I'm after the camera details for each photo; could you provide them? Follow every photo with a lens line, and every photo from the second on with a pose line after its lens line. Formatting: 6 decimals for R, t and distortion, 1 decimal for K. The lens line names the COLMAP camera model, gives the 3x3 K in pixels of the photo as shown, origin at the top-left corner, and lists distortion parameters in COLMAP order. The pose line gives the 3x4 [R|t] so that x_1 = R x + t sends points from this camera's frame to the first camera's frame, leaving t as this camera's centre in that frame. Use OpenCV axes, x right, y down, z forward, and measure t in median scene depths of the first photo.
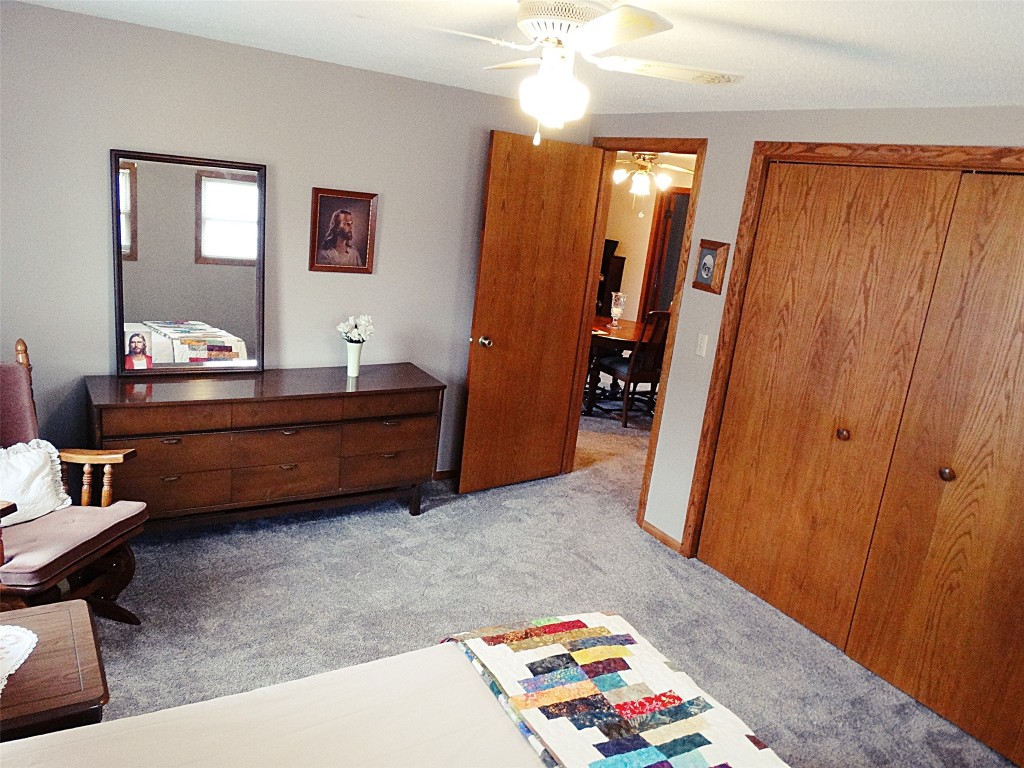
lens RADIAL K [[805.4, 0, 512.0], [0, 805.4, 384.0], [0, 0, 1]] dist [0.033757, -0.002260]
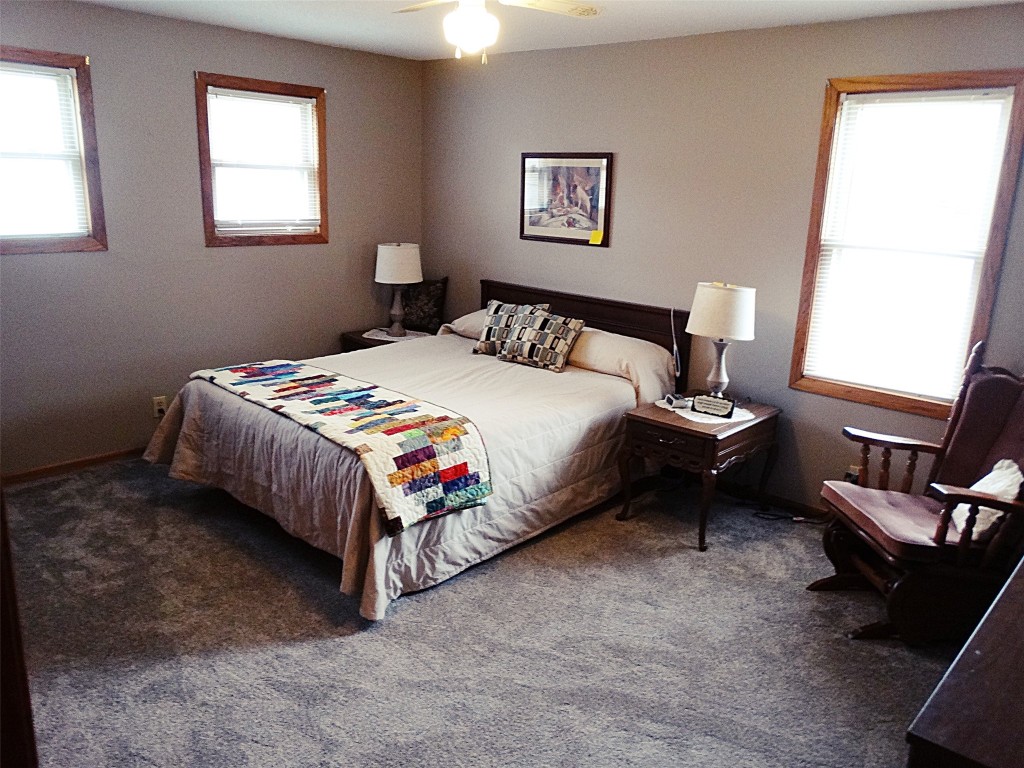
lens RADIAL K [[805.4, 0, 512.0], [0, 805.4, 384.0], [0, 0, 1]] dist [0.033757, -0.002260]
pose [[-0.952038, -0.067571, -0.298427, 0.313144], [-0.199348, 0.876889, 0.437408, -0.421230], [0.232131, 0.475920, -0.848302, 2.305217]]
